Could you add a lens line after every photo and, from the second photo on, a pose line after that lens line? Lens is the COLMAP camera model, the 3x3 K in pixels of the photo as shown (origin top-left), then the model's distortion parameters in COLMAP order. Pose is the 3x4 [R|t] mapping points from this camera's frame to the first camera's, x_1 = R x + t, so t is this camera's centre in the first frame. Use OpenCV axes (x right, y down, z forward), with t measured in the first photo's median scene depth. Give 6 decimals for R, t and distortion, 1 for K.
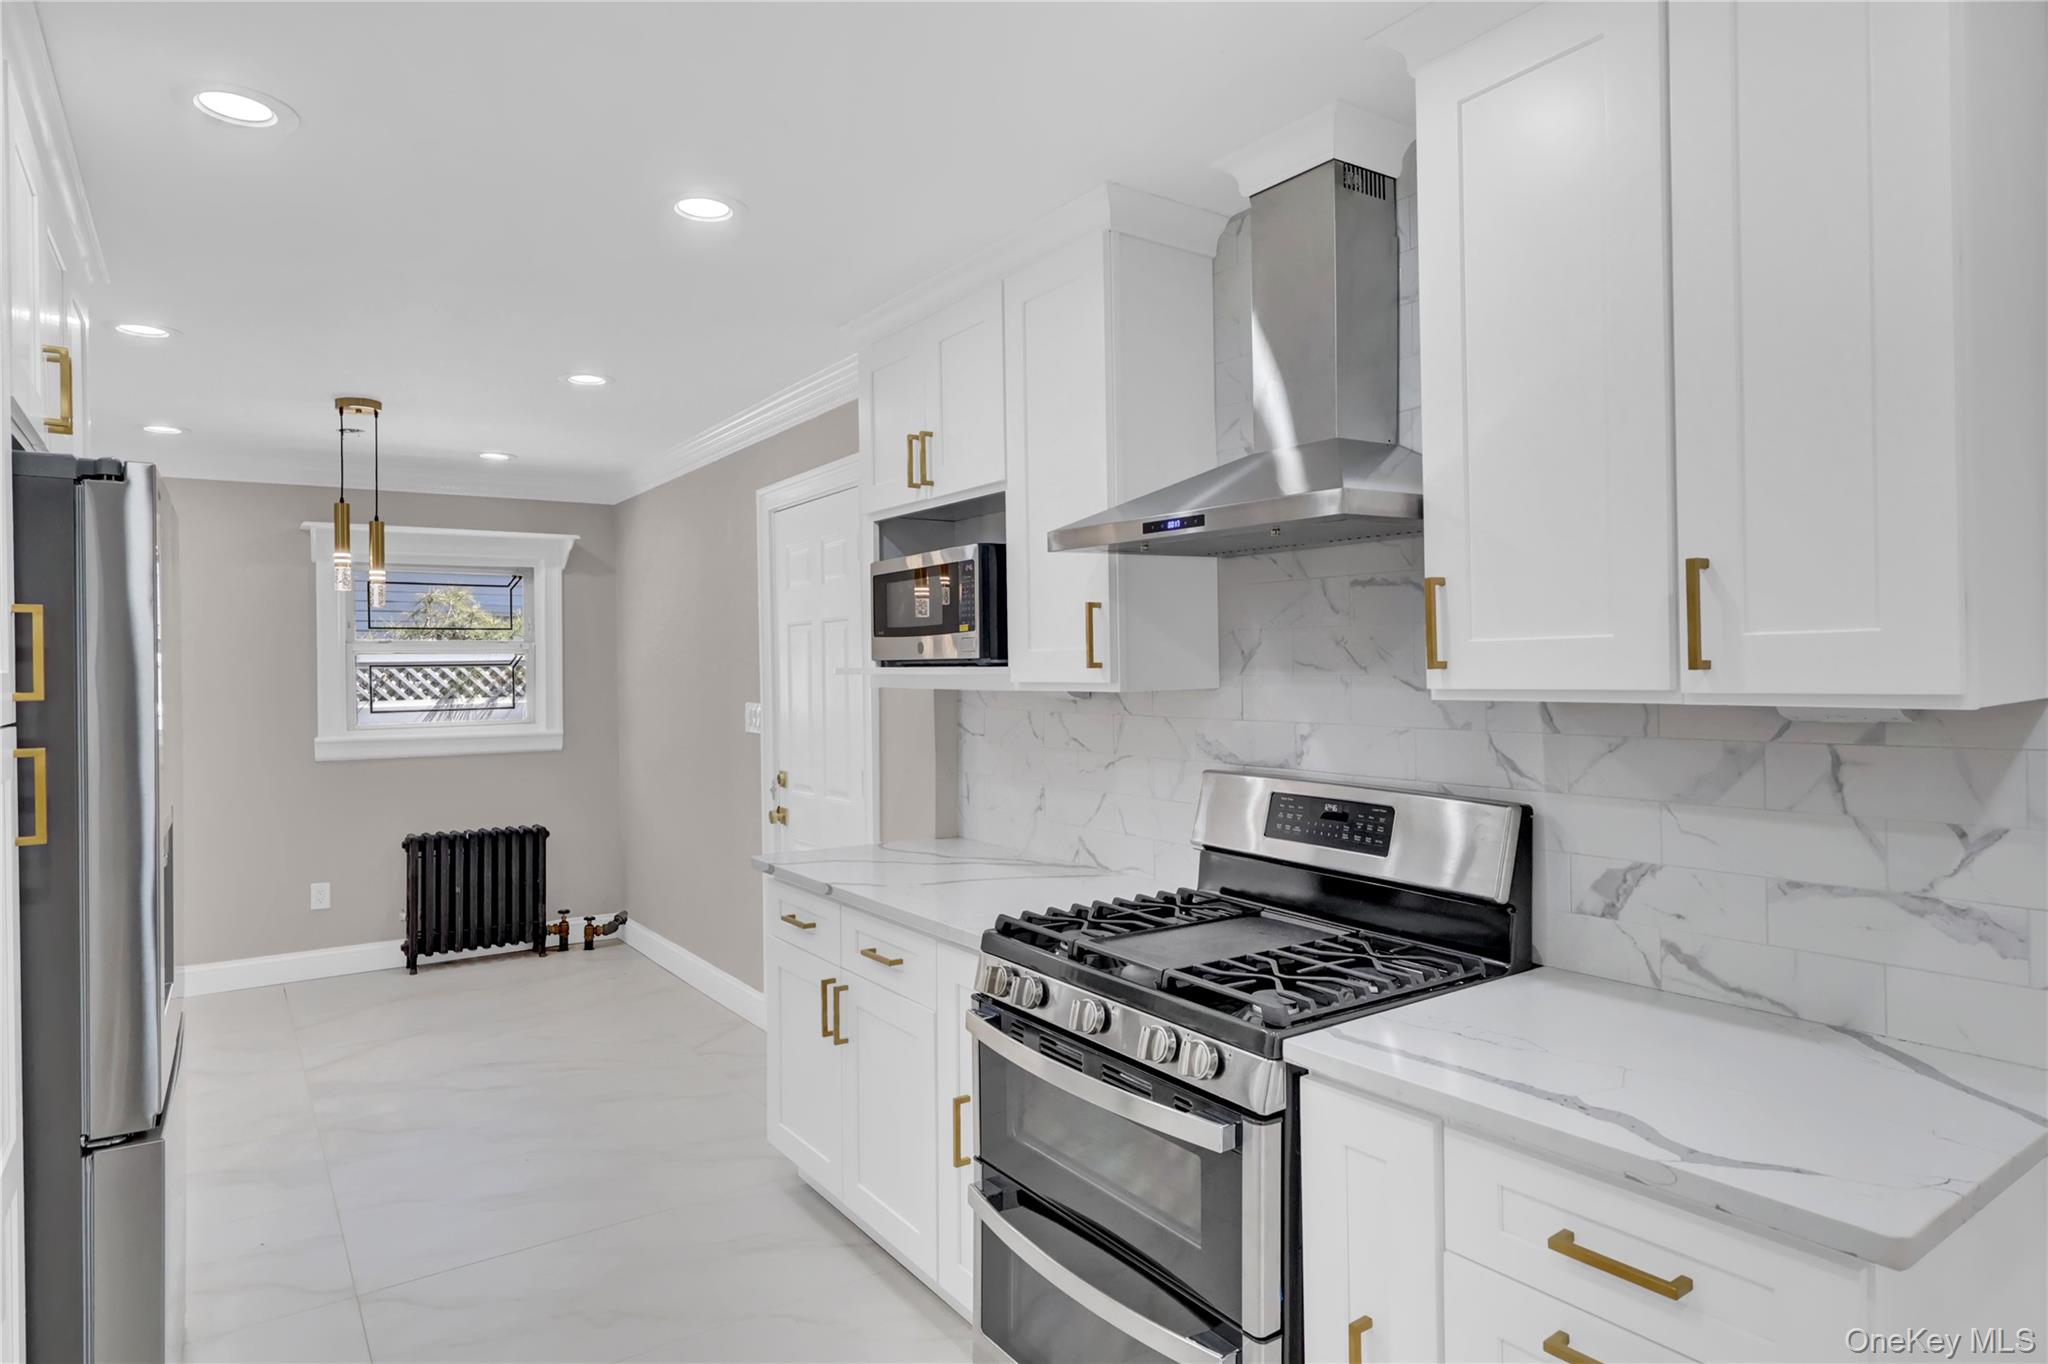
lens RADIAL K [[1153.0, 0, 1019.6], [0, 1153.0, 668.7], [0, 0, 1]] dist [0.001999, 0.022770]
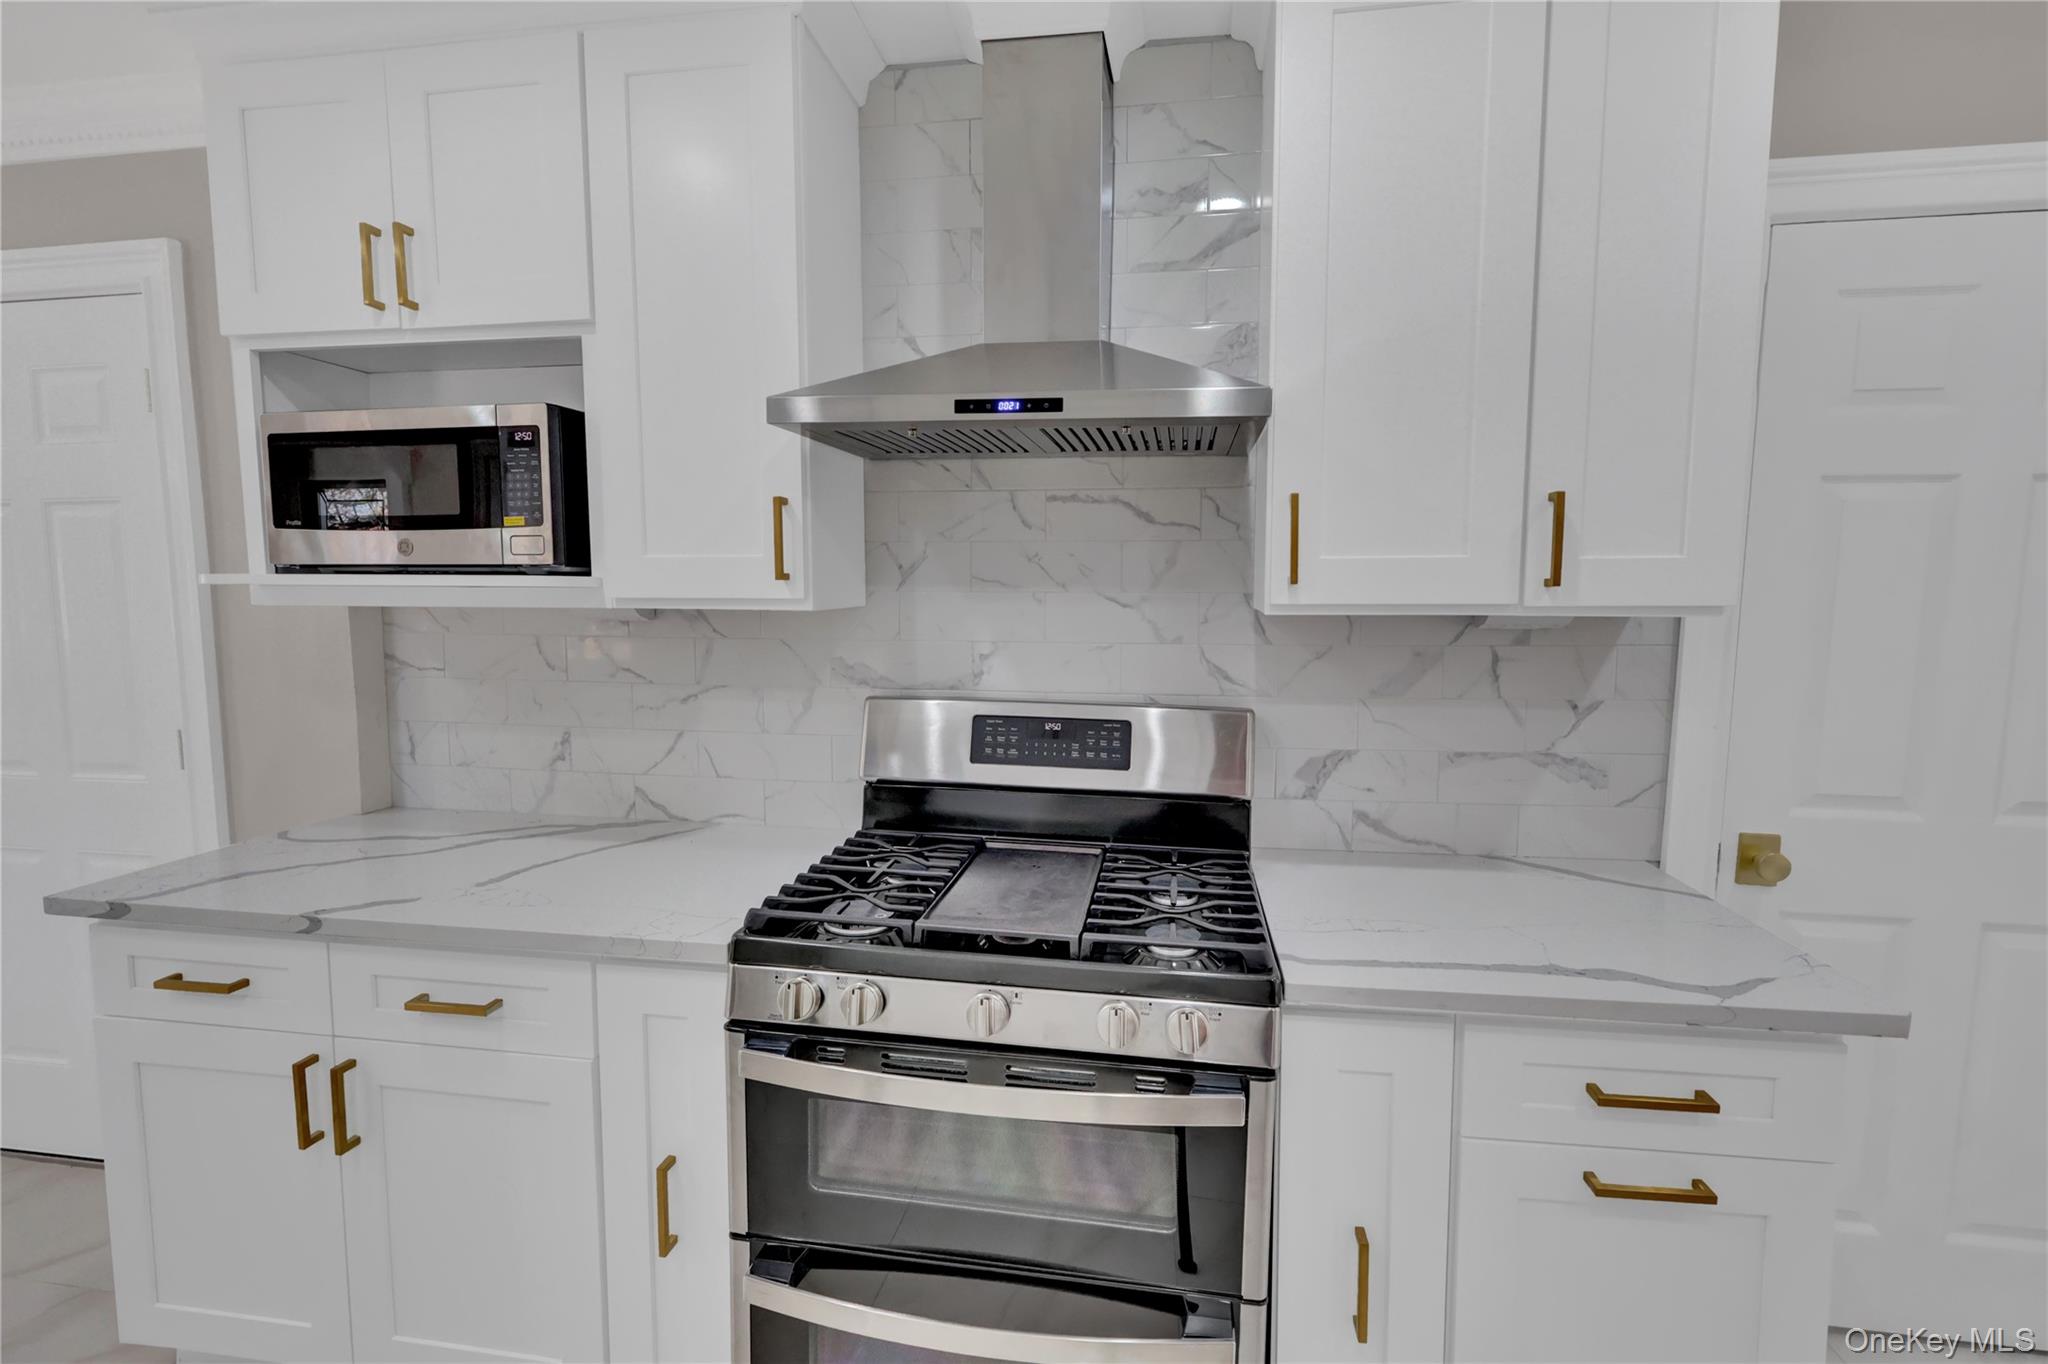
lens RADIAL K [[951.2, 0, 1016.4], [0, 951.2, 672.7], [0, 0, 1]] dist [0.001522, 0.000372]
pose [[0.699021, -0.048358, 0.713465, -0.329882], [-0.009757, 0.996973, 0.077134, 0.012485], [-0.715035, -0.060879, 0.696433, 0.462853]]
